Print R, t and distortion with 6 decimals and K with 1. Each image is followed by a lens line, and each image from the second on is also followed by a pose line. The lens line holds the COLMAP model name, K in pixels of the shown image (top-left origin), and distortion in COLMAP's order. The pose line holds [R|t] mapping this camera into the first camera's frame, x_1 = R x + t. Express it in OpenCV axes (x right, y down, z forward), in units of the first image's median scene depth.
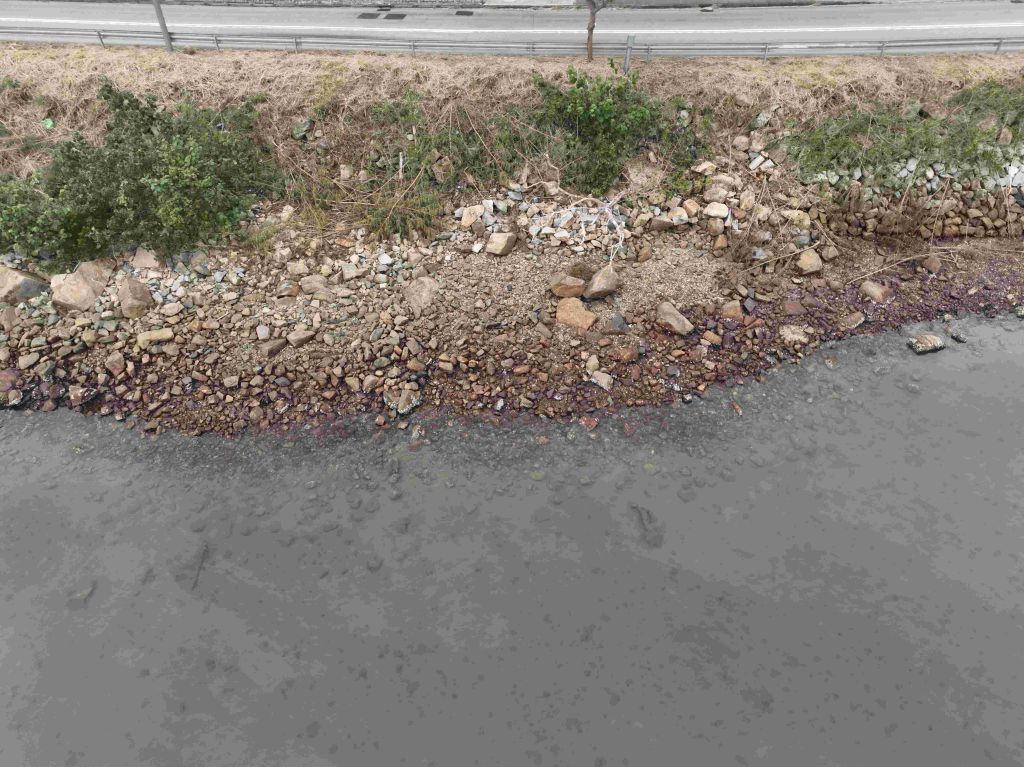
lens RADIAL K [[722.7, 0, 512.0], [0, 722.7, 383.5], [0, 0, 1]] dist [-0.001115, 0.020027]
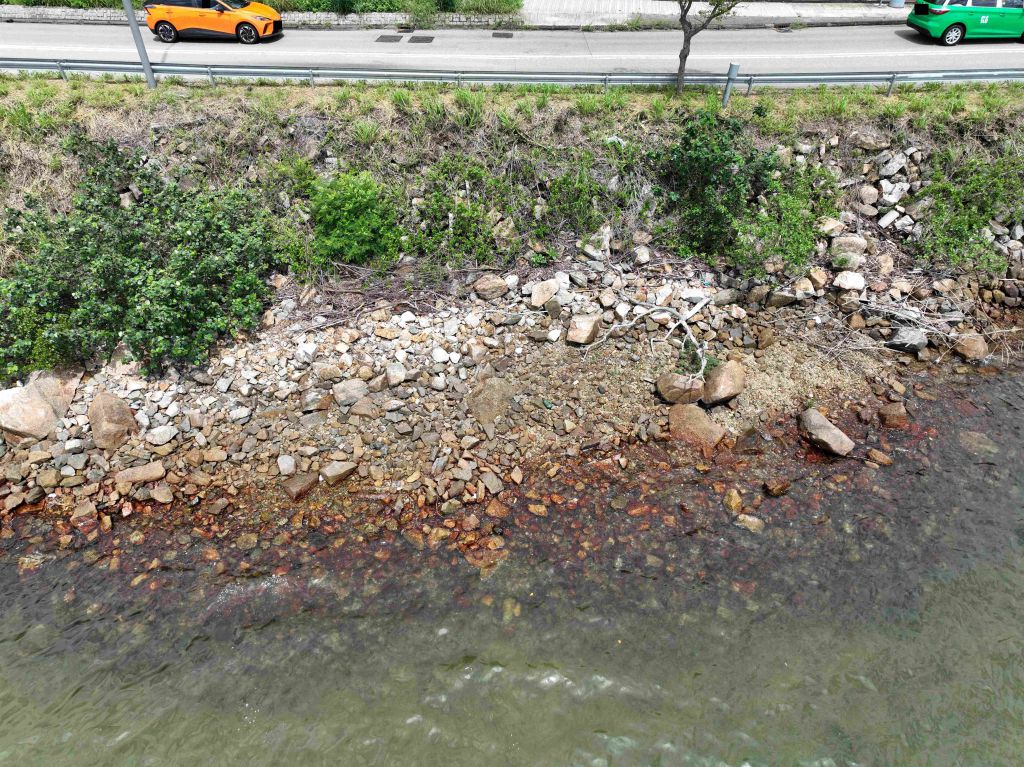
lens RADIAL K [[722.7, 0, 512.0], [0, 722.7, 383.5], [0, 0, 1]] dist [-0.001115, 0.020027]
pose [[0.999234, -0.019150, 0.034114, -0.129677], [0.019751, 0.999654, -0.017384, -0.130021], [-0.033769, 0.018045, 0.999267, 0.234349]]
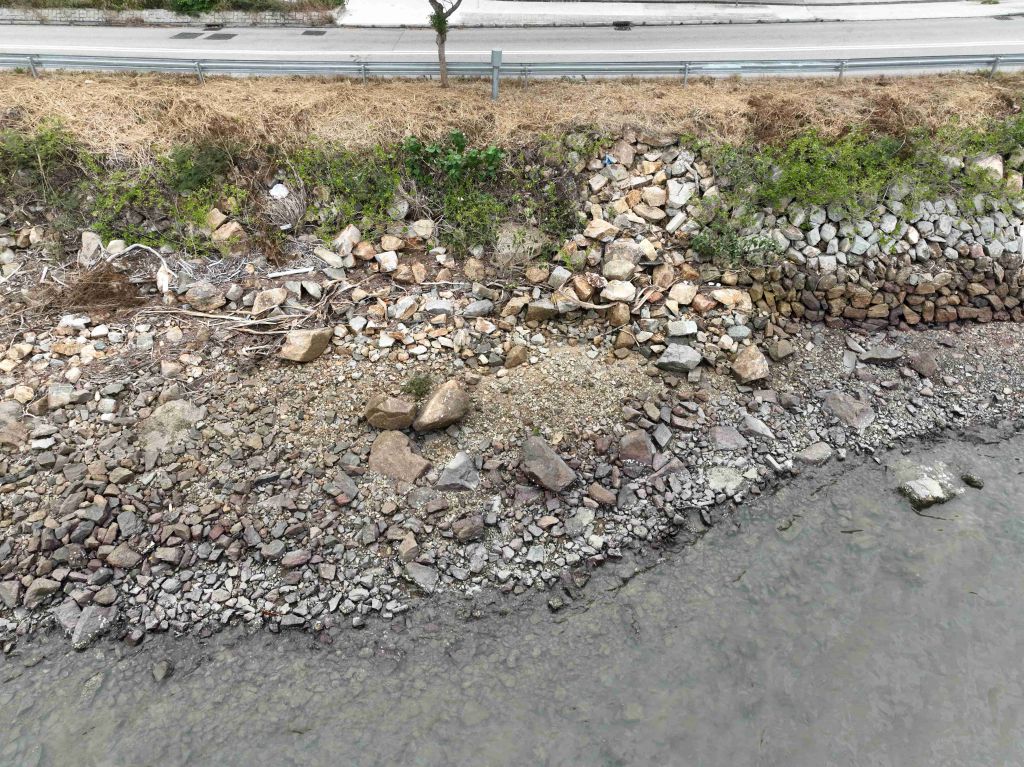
lens RADIAL K [[722.7, 0, 512.0], [0, 722.7, 383.5], [0, 0, 1]] dist [-0.001115, 0.020027]
pose [[0.999537, -0.016459, 0.025590, 0.173379], [0.017832, 0.998360, -0.054398, -0.123119], [-0.024653, 0.054829, 0.998191, 0.331458]]
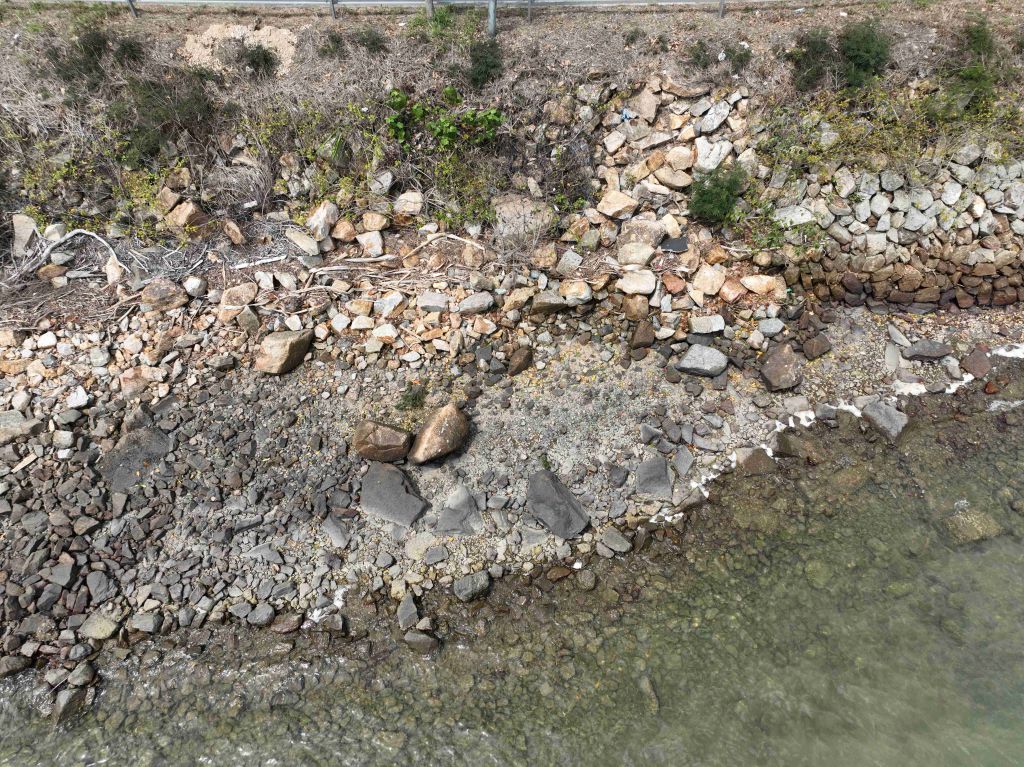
lens RADIAL K [[722.7, 0, 512.0], [0, 722.7, 383.5], [0, 0, 1]] dist [-0.001115, 0.020027]
pose [[0.999204, -0.030523, 0.025673, 0.171993], [0.026440, 0.988843, 0.146596, -0.267675], [-0.029862, -0.145801, 0.988863, 0.413543]]
